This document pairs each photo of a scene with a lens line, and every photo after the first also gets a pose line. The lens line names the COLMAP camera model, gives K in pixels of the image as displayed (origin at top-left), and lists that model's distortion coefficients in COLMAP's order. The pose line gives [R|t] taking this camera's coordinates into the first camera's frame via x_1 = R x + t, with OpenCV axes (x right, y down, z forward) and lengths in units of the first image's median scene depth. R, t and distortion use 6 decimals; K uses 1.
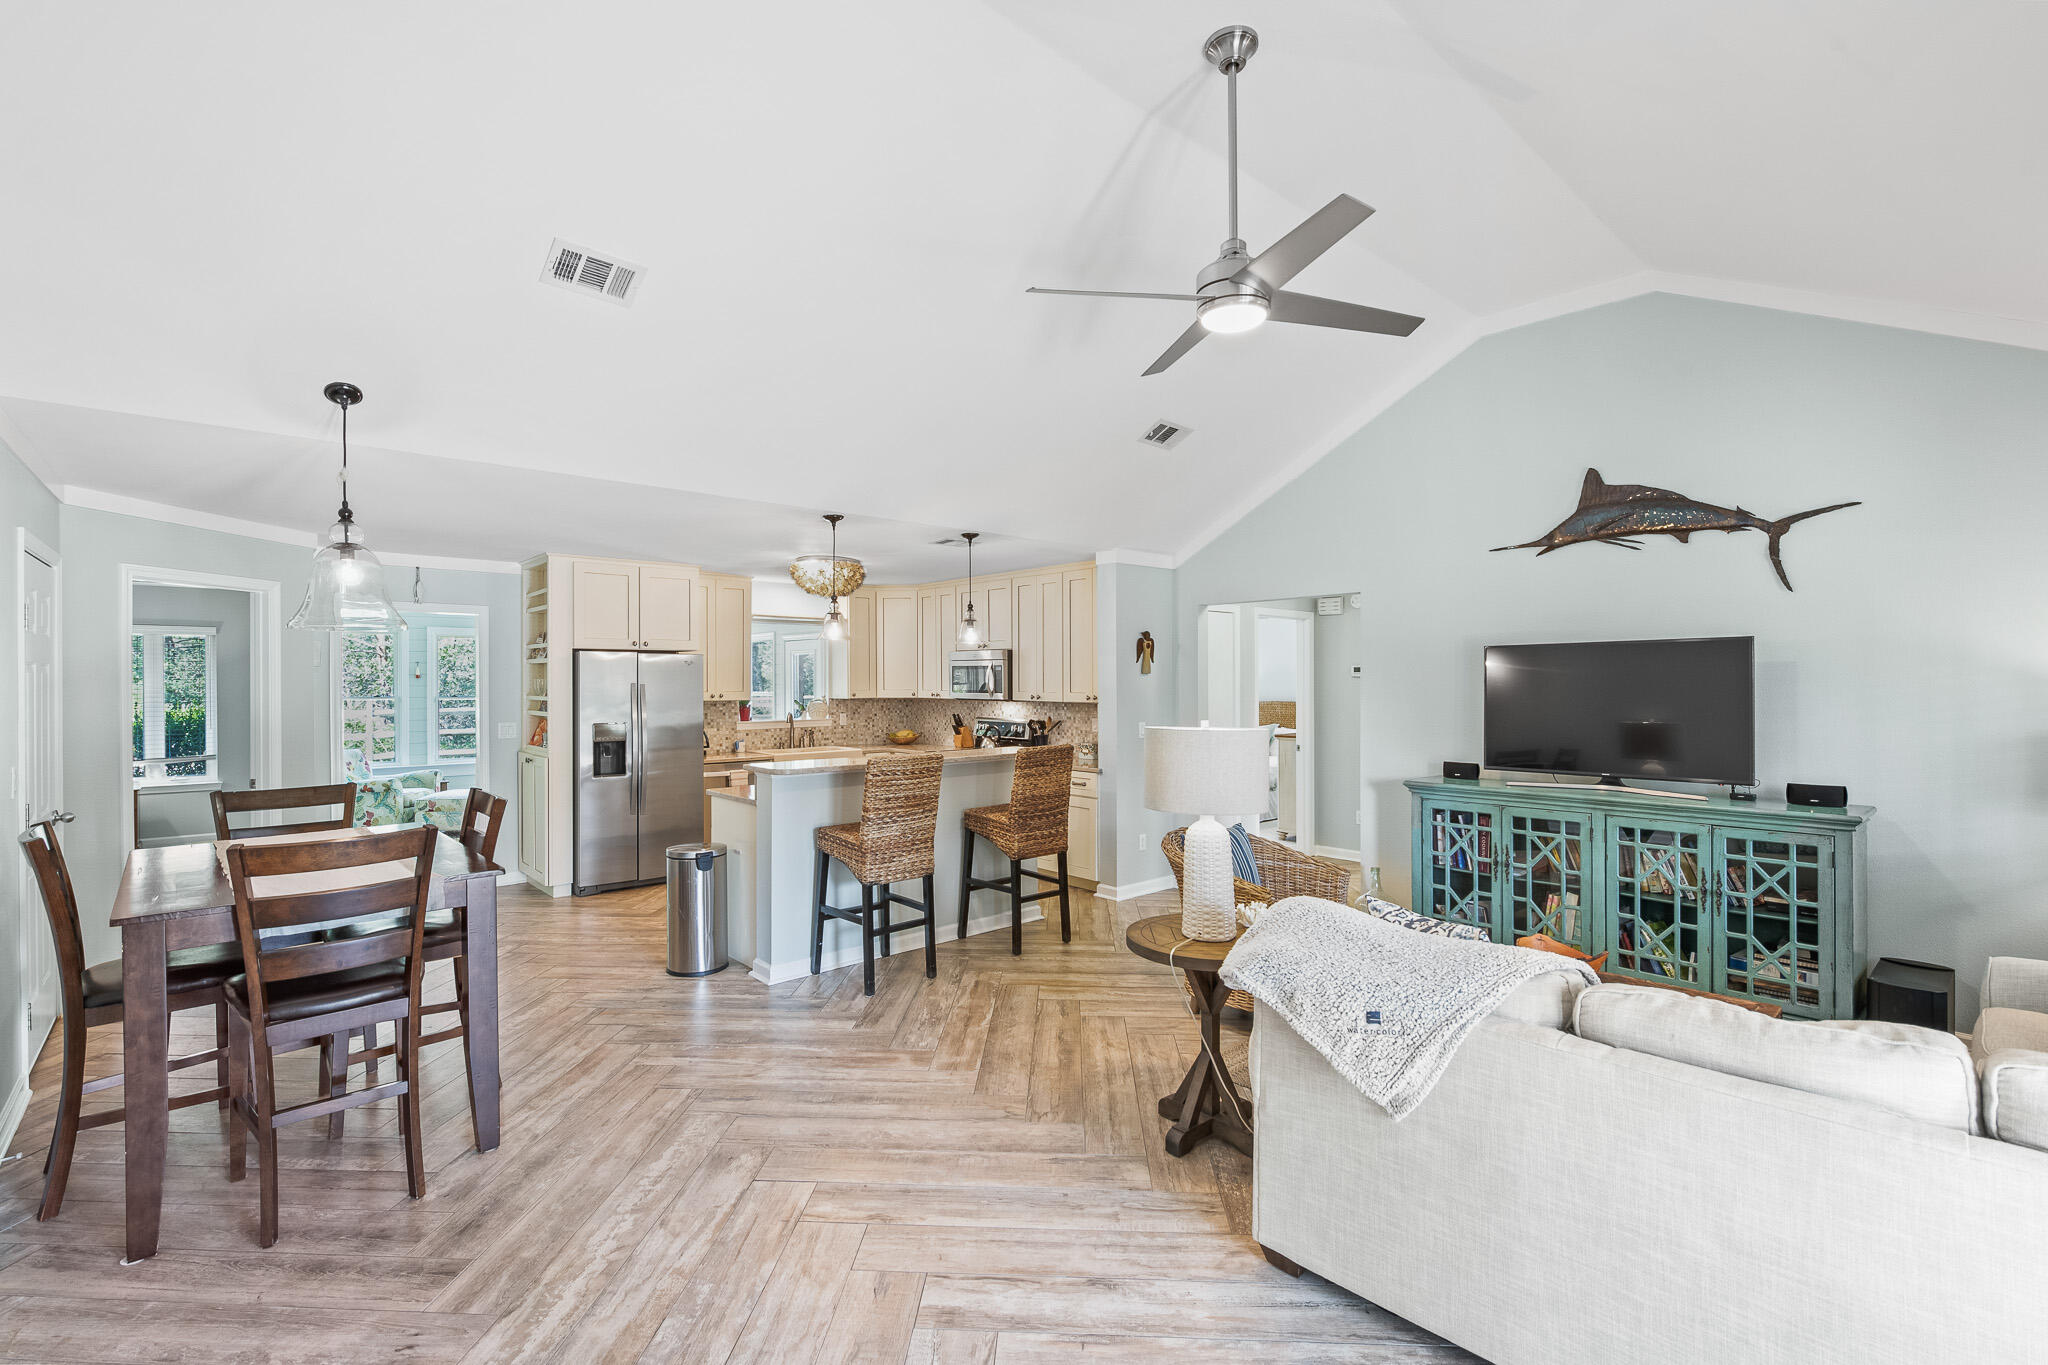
lens RADIAL K [[889.5, 0, 1015.9], [0, 889.5, 681.7], [0, 0, 1]] dist [-0.008997, -0.000147]
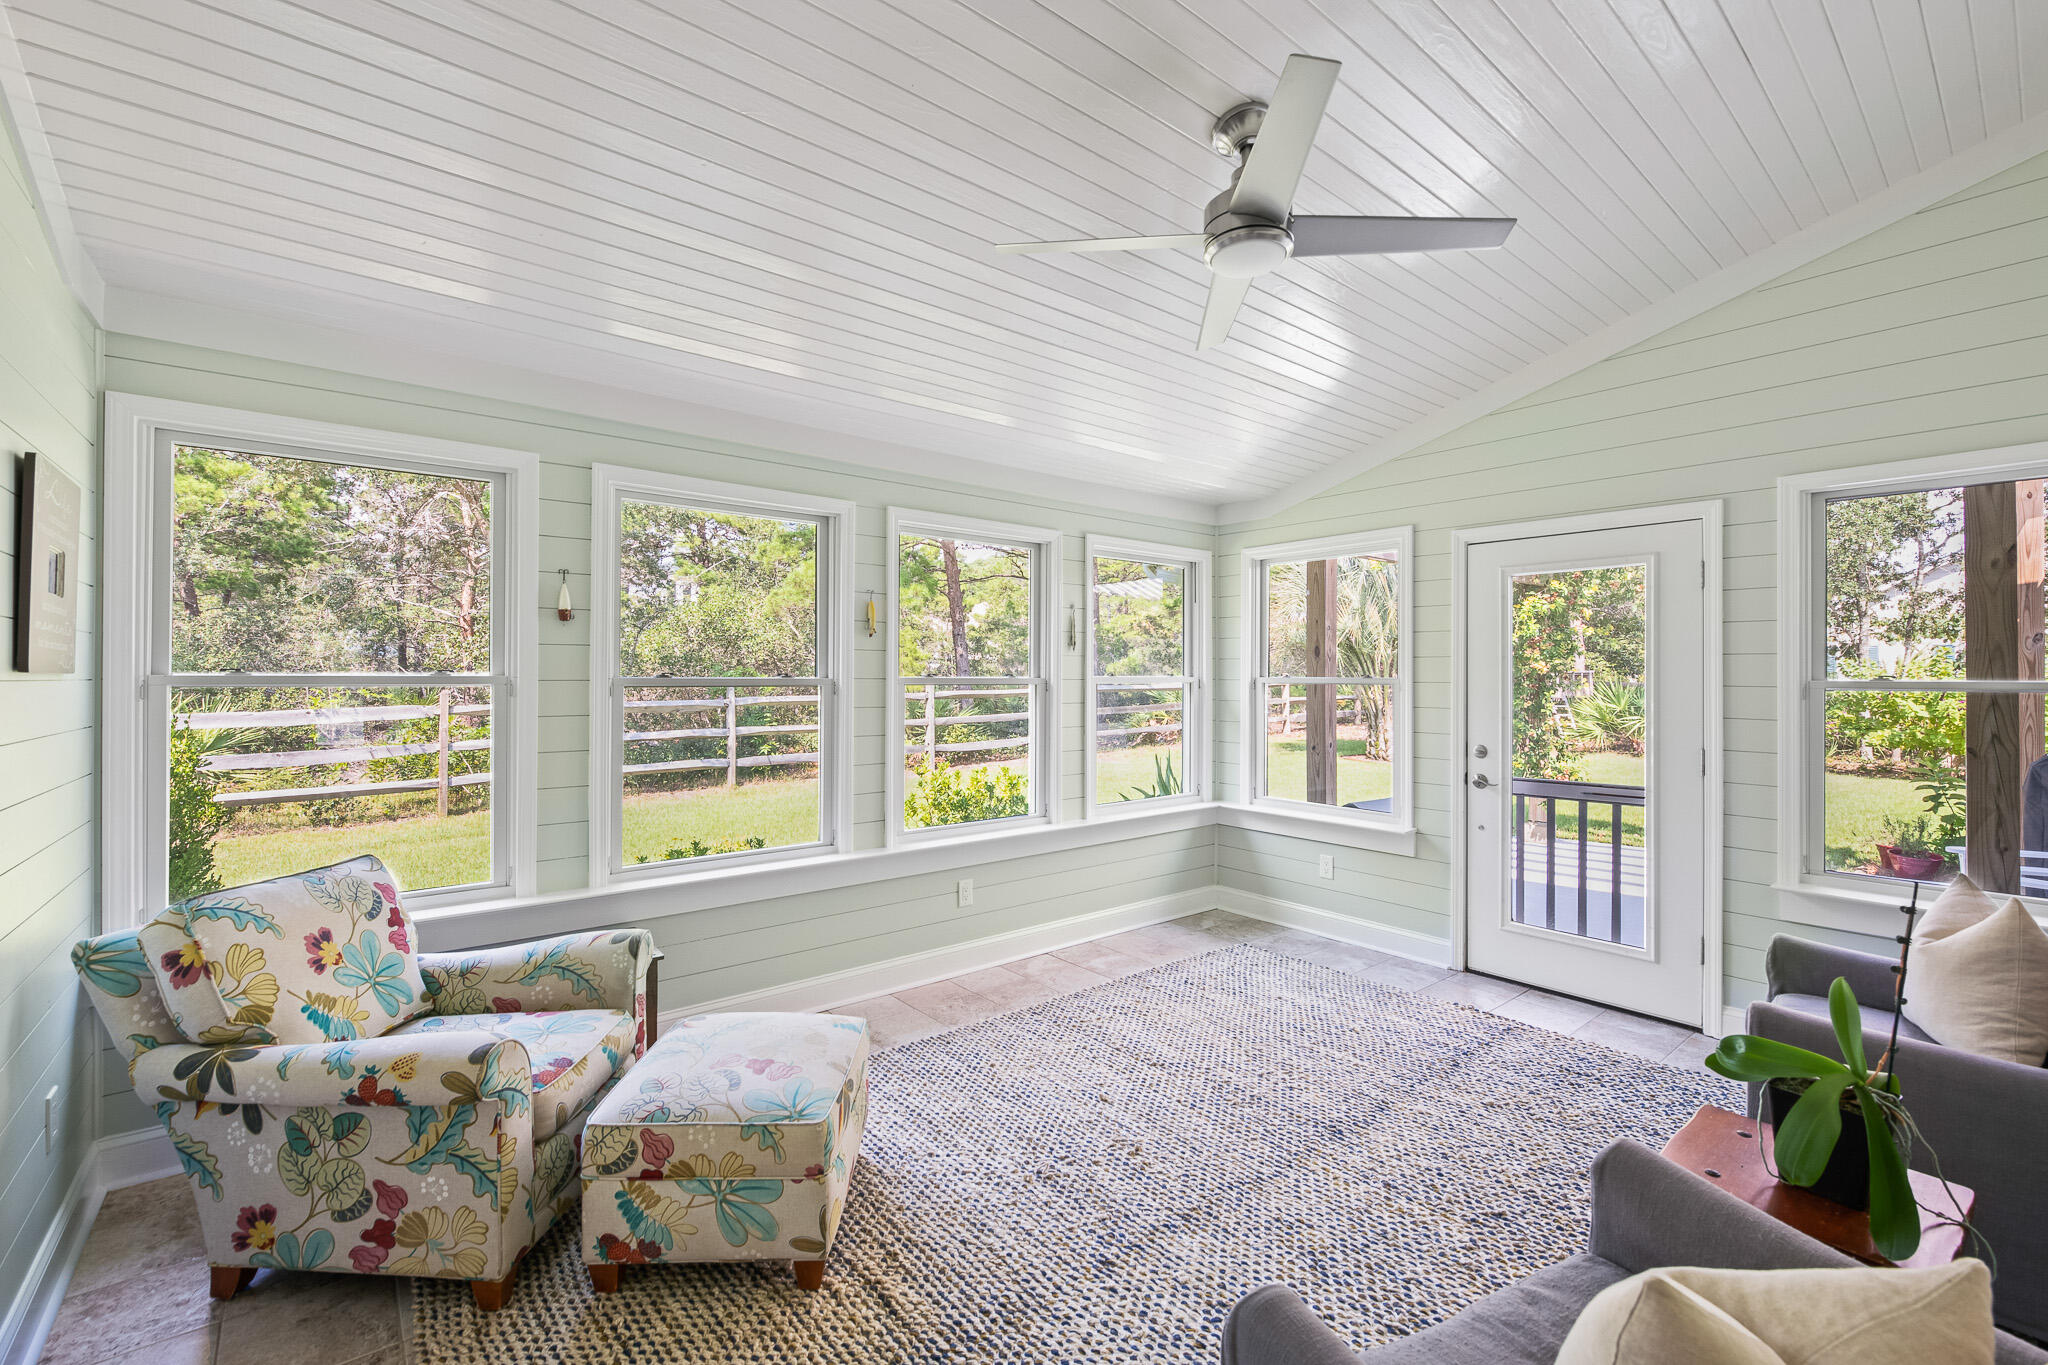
lens RADIAL K [[856.7, 0, 1019.4], [0, 856.7, 668.6], [0, 0, 1]] dist [0.001812, -0.004301]
pose [[0.998719, 0.004593, -0.050396, -0.781118], [-0.005295, 0.999891, -0.013793, 0.025248], [0.050327, 0.014042, 0.998634, 1.101281]]
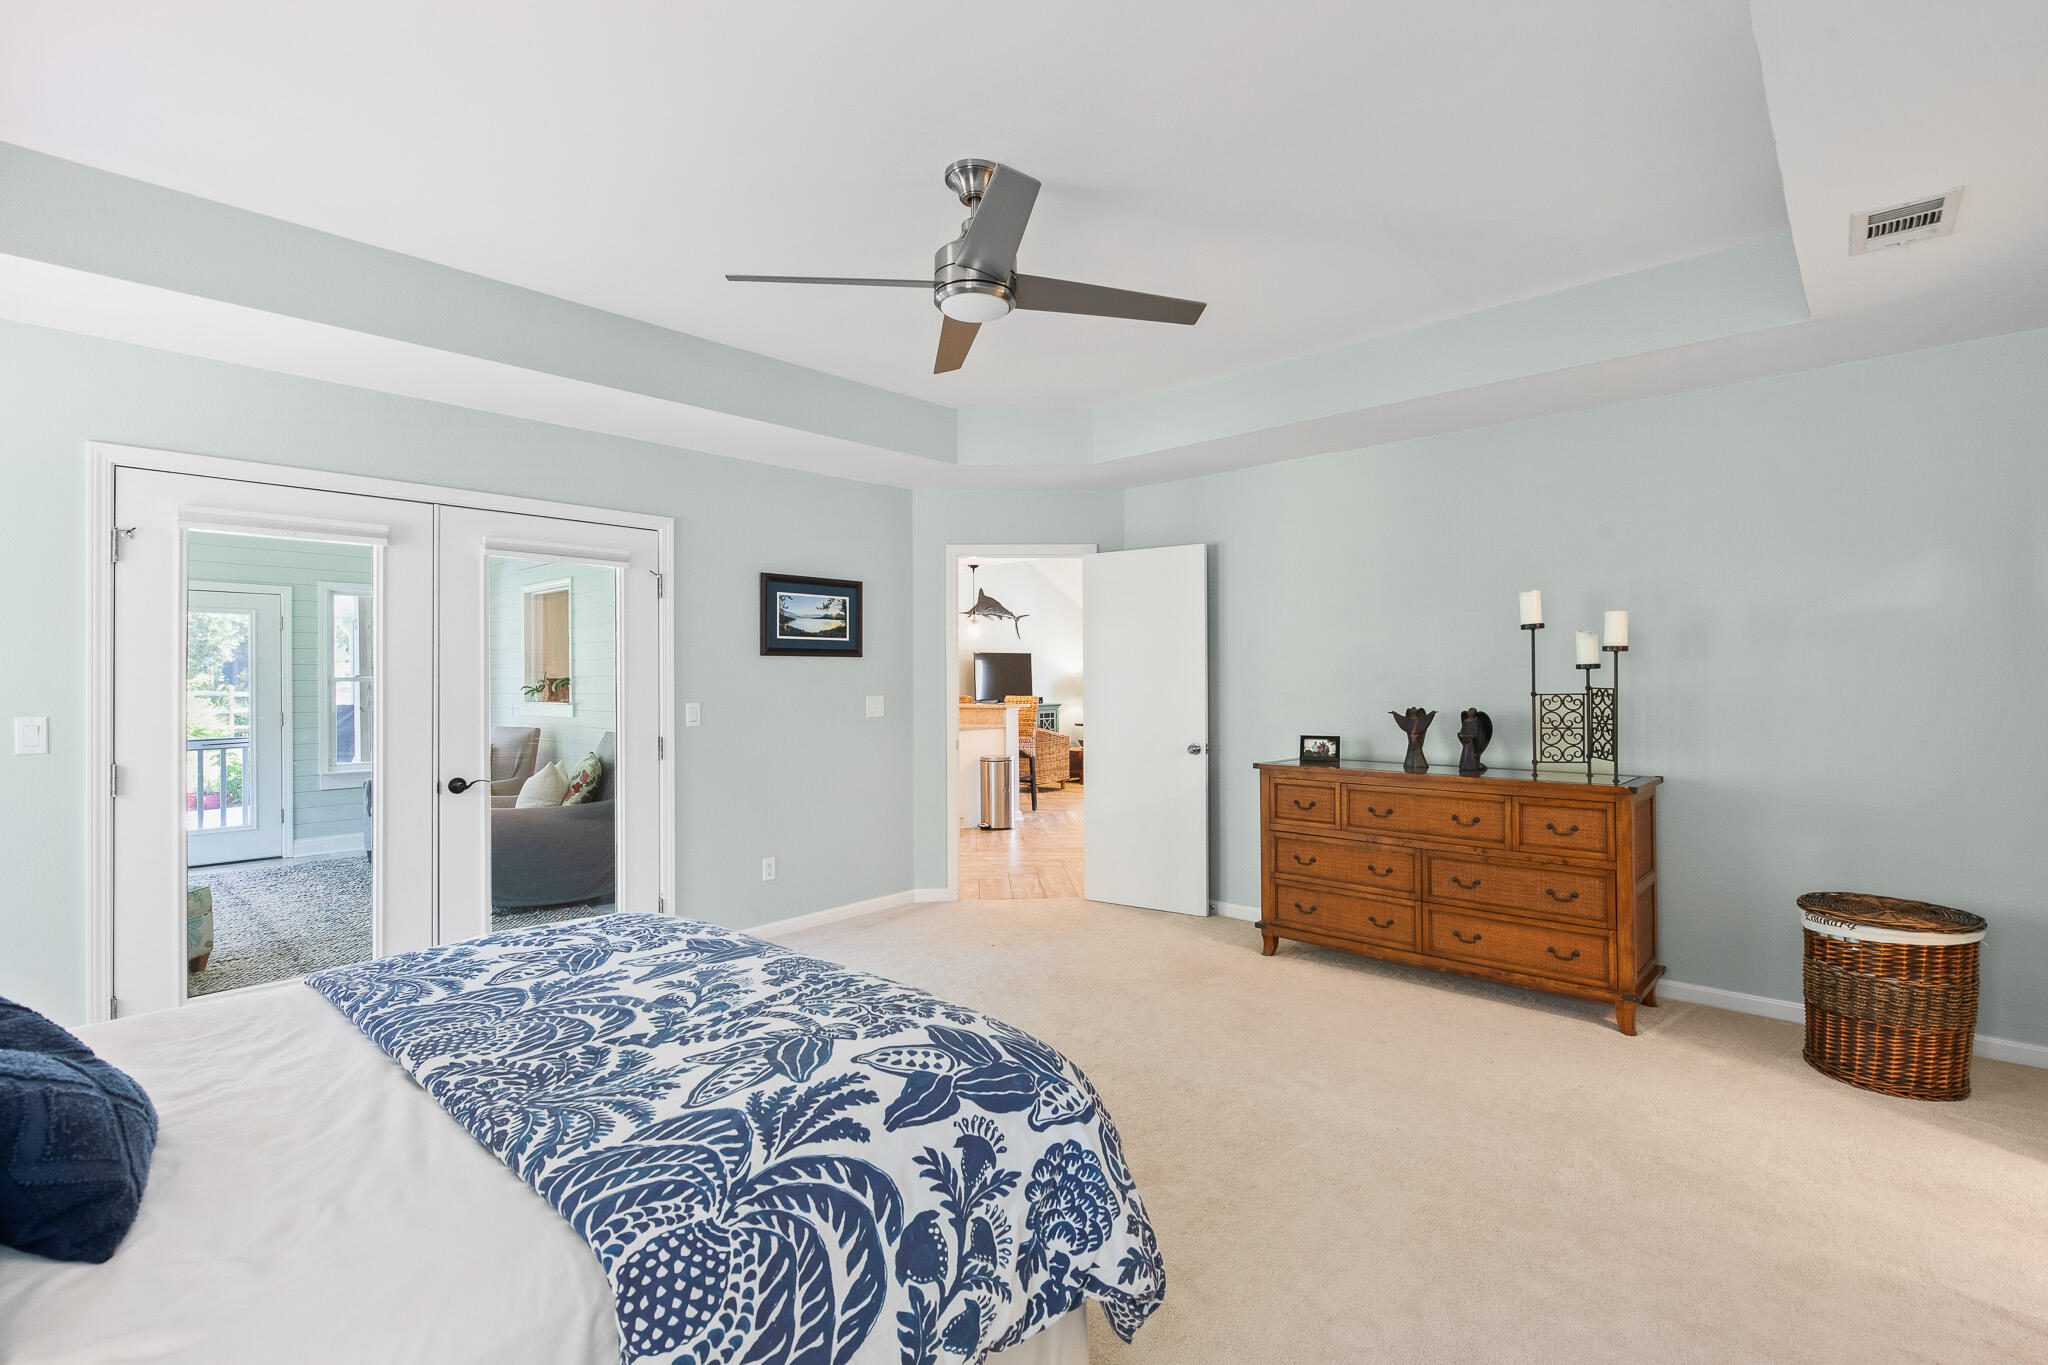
lens RADIAL K [[936.0, 0, 1014.2], [0, 936.0, 673.1], [0, 0, 1]] dist [-0.000849, -0.000246]
pose [[-0.100459, 0.010609, 0.994885, -1.623396], [0.007828, 0.999921, -0.009872, 0.036226], [-0.994910, 0.006796, -0.100534, 0.874425]]
